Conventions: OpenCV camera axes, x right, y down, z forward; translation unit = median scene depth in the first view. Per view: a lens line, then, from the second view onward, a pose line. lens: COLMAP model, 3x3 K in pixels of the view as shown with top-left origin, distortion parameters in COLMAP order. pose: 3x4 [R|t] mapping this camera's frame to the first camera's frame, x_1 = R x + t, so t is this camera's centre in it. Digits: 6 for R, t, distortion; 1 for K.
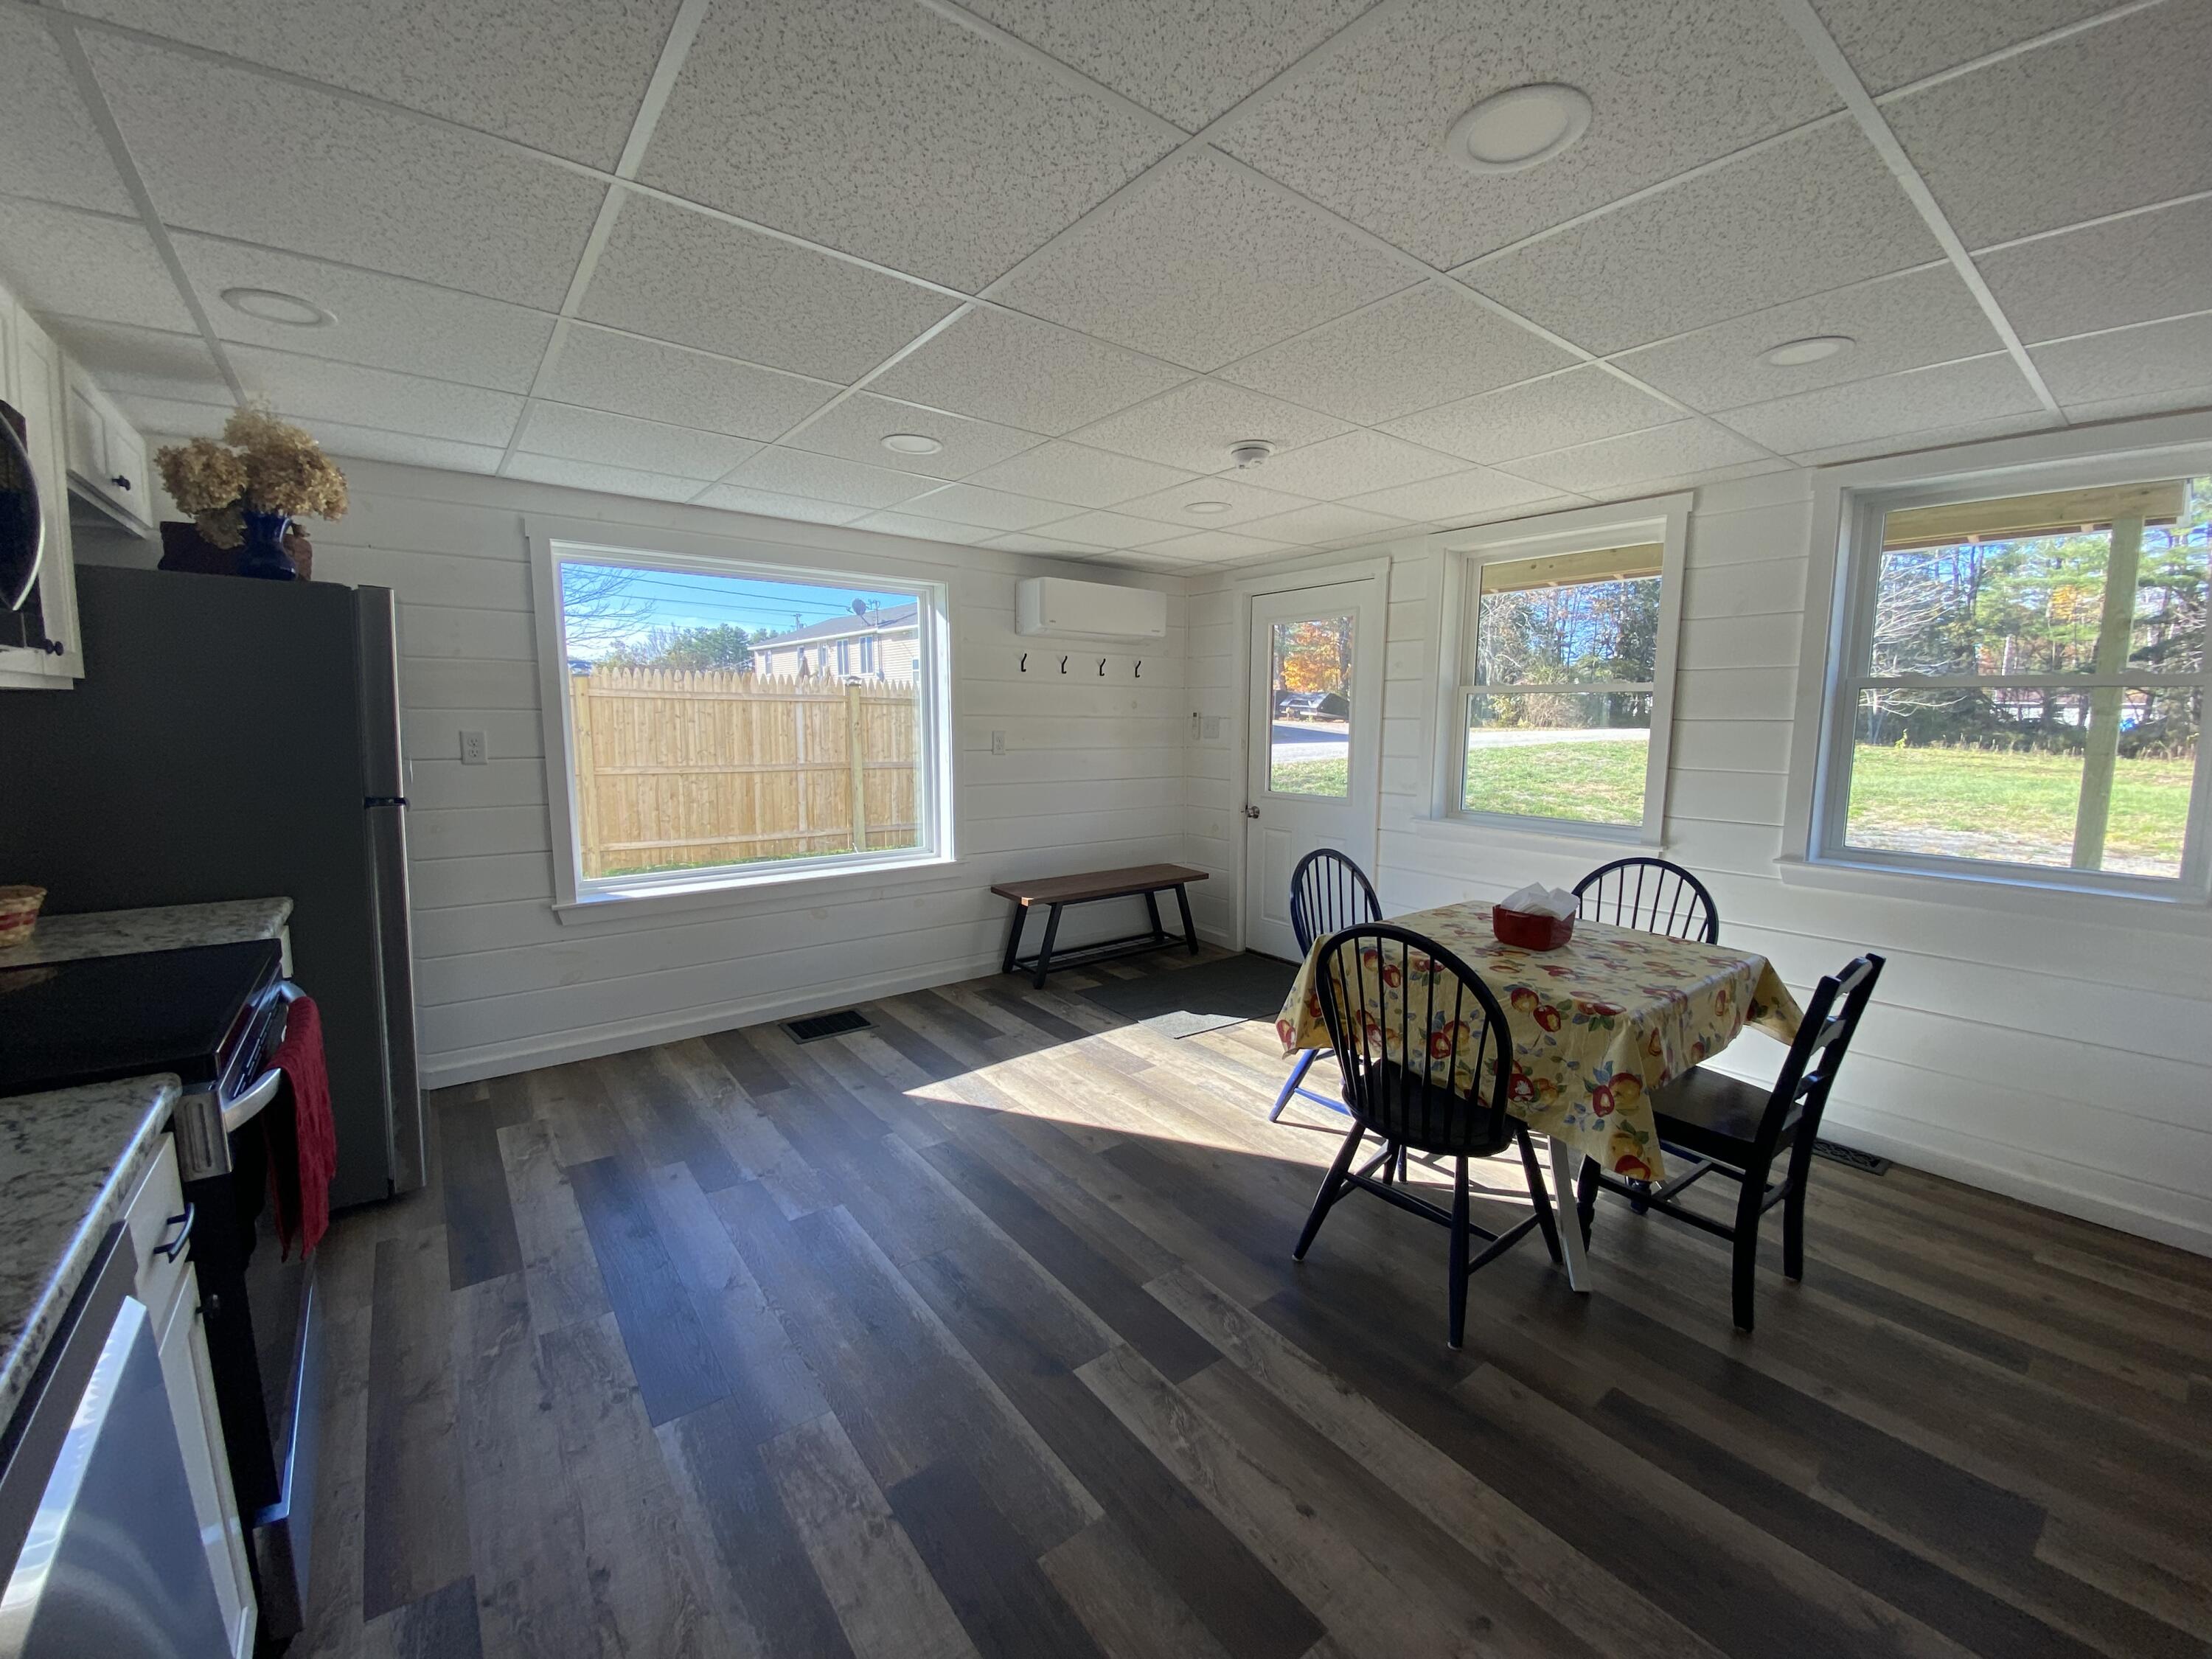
lens RADIAL K [[892.2, 0, 1106.0], [0, 892.2, 829.5], [0, 0, 1]] dist [0.027414, -0.022375]
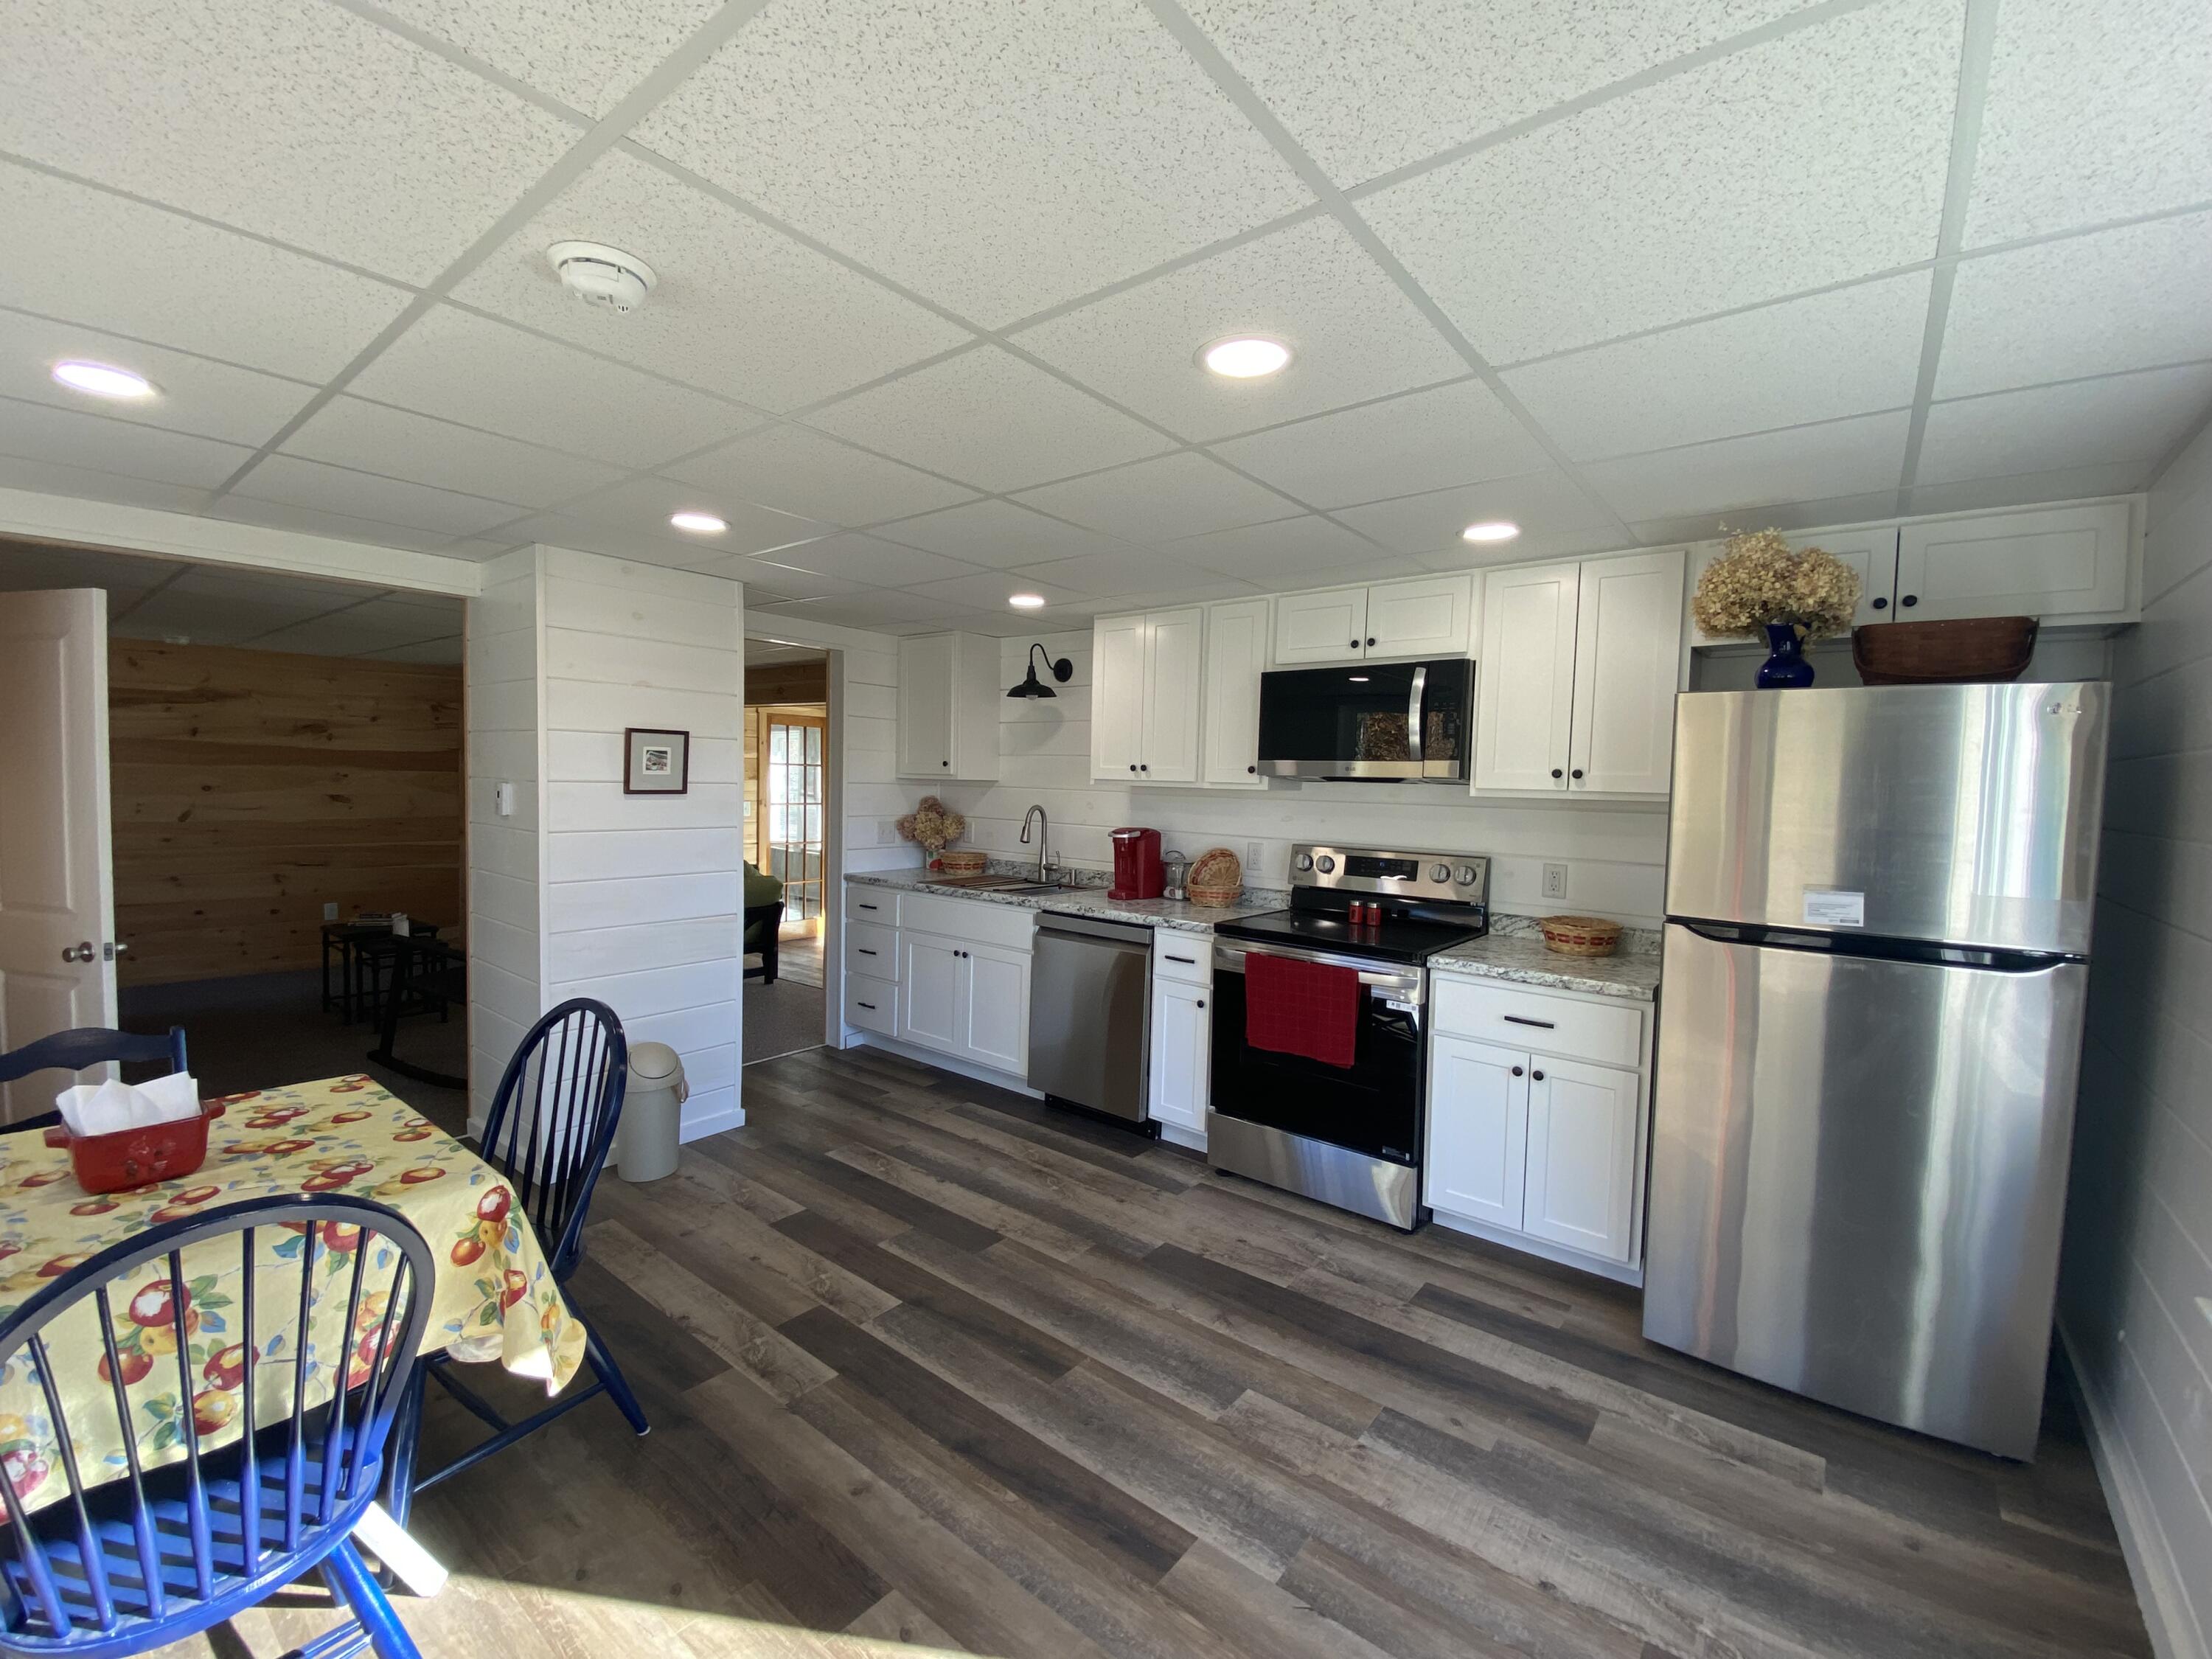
lens RADIAL K [[933.5, 0, 1106.0], [0, 933.5, 829.5], [0, 0, 1]] dist [0.024544, -0.020457]
pose [[-0.972092, -0.017268, -0.233965, 0.005089], [-0.060094, 0.982342, 0.177179, -0.244149], [0.226774, 0.186294, -0.955964, 1.696608]]
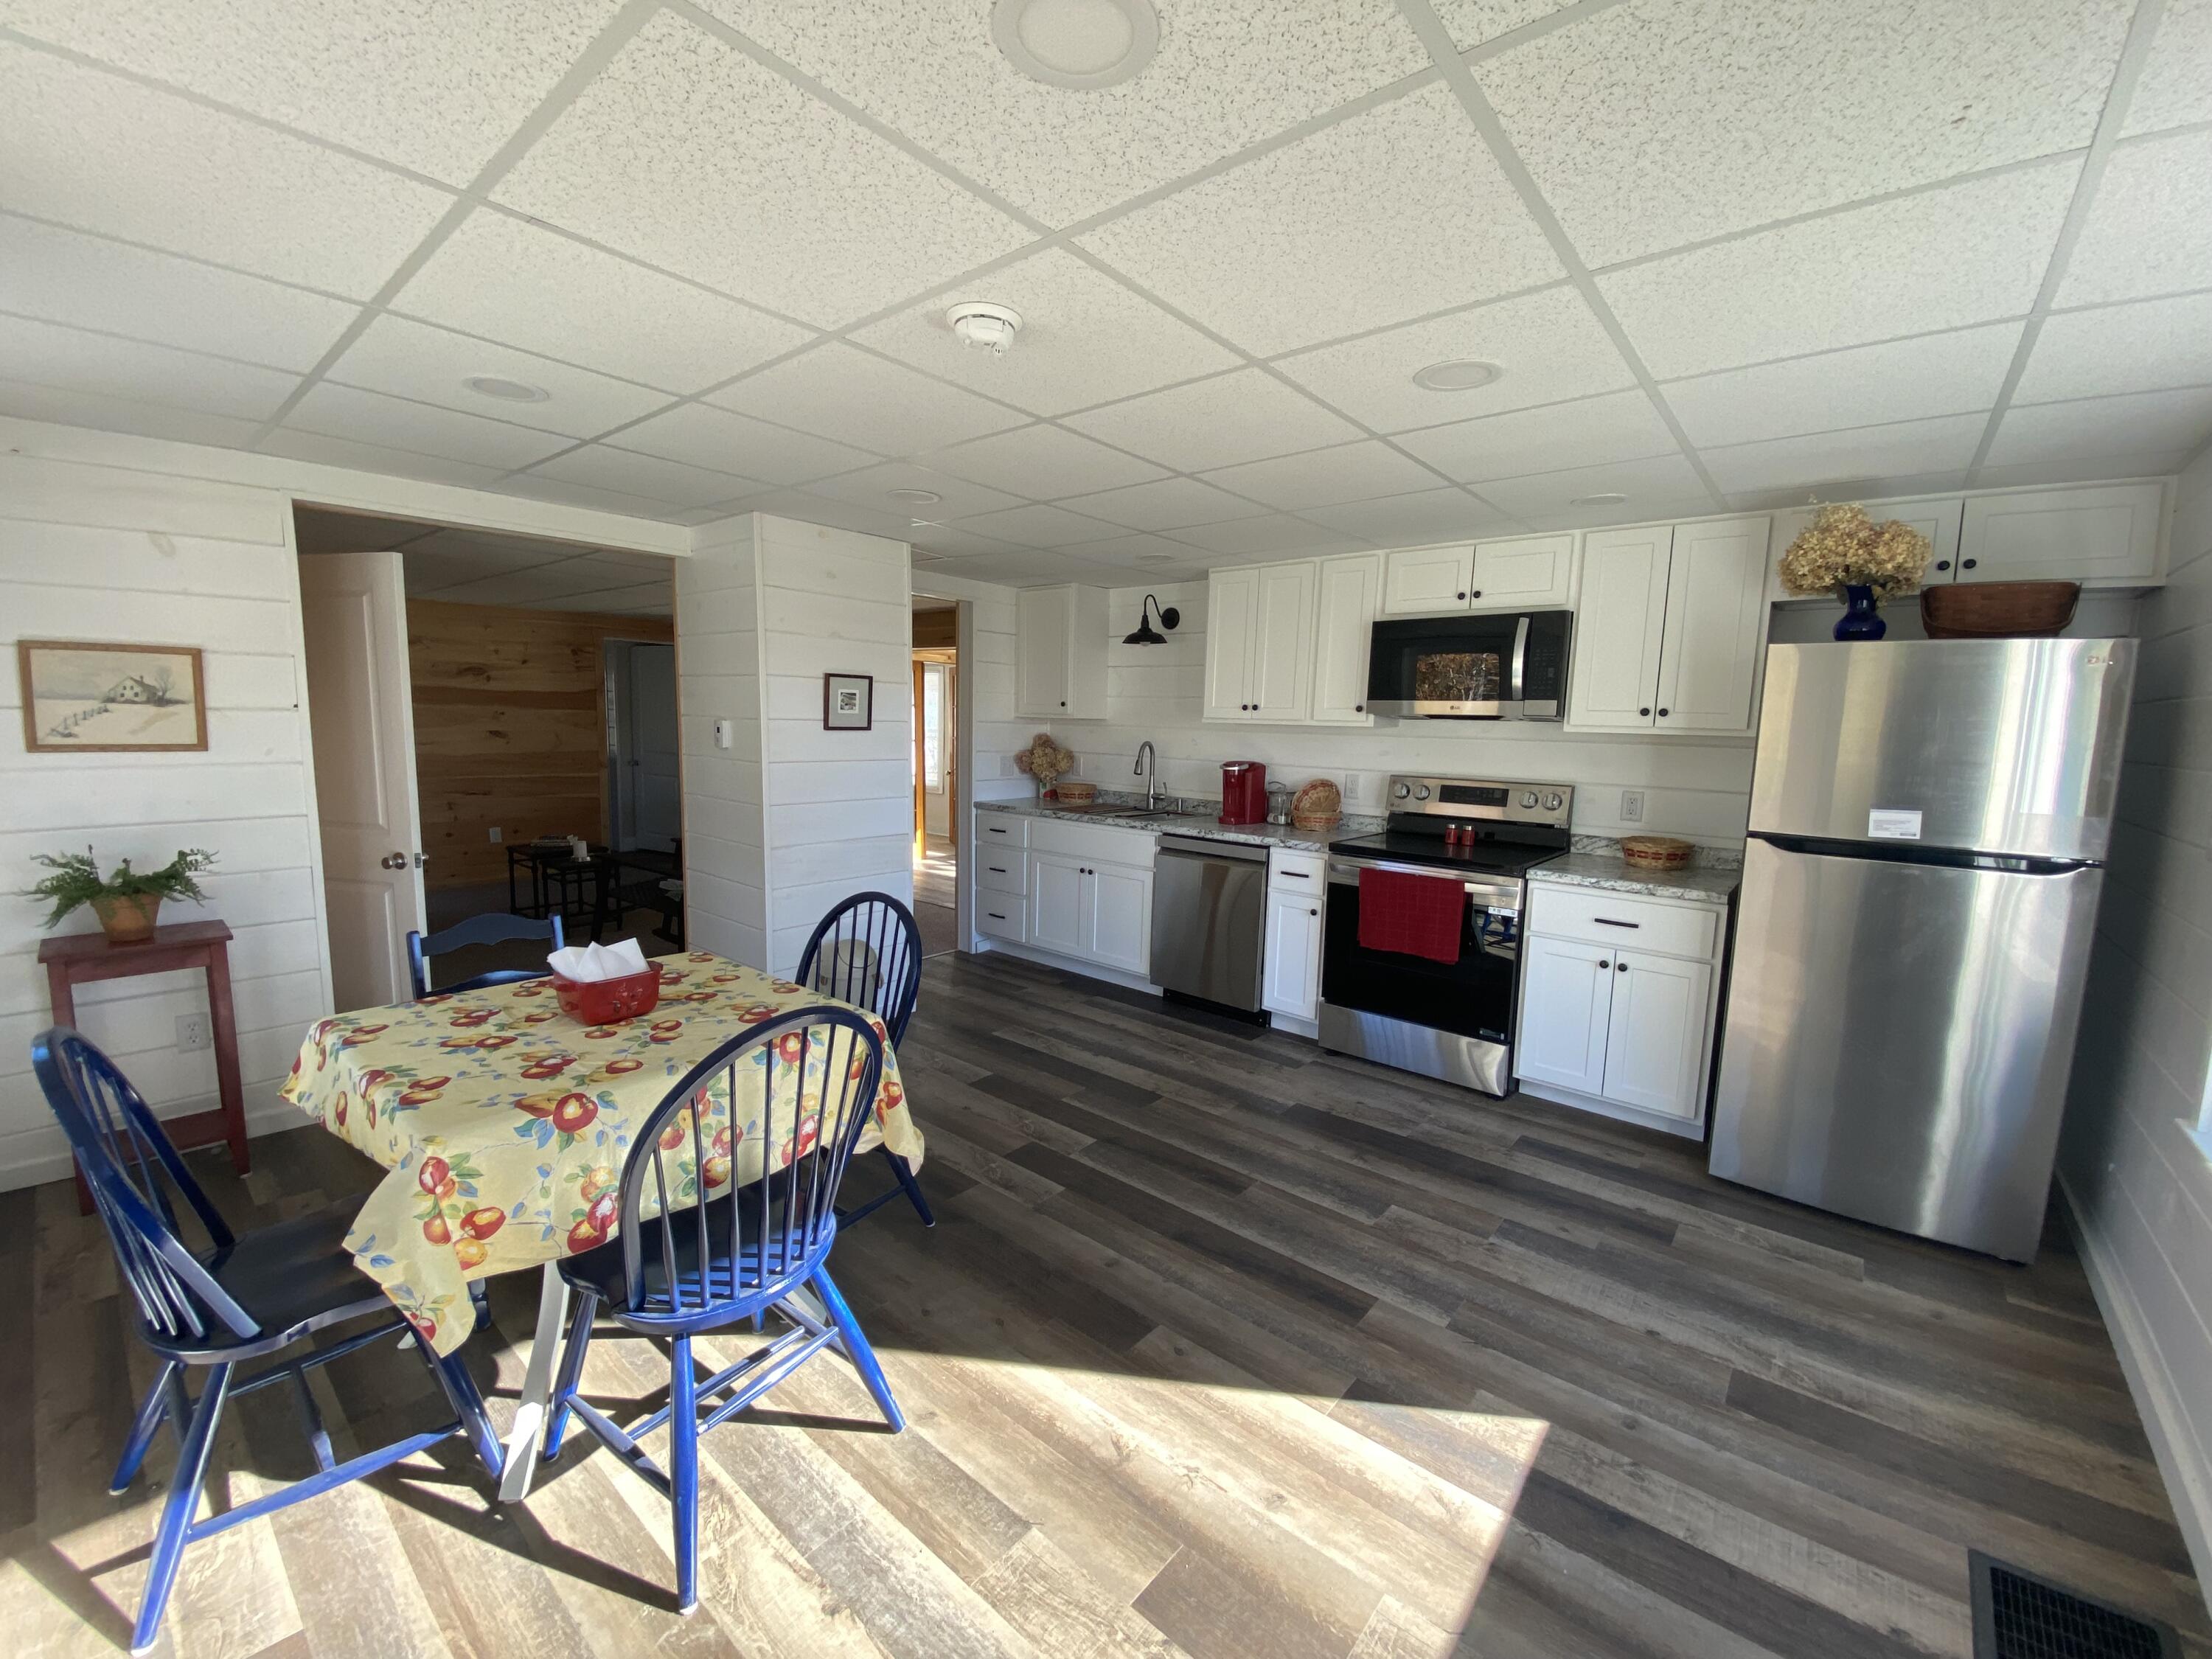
lens RADIAL K [[892.2, 0, 1106.0], [0, 892.2, 829.5], [0, 0, 1]] dist [0.027414, -0.022375]
pose [[-0.977625, -0.004595, -0.210304, 0.216533], [-0.057738, 0.967224, 0.247273, -0.251686], [0.202275, 0.253883, -0.945848, 1.804147]]
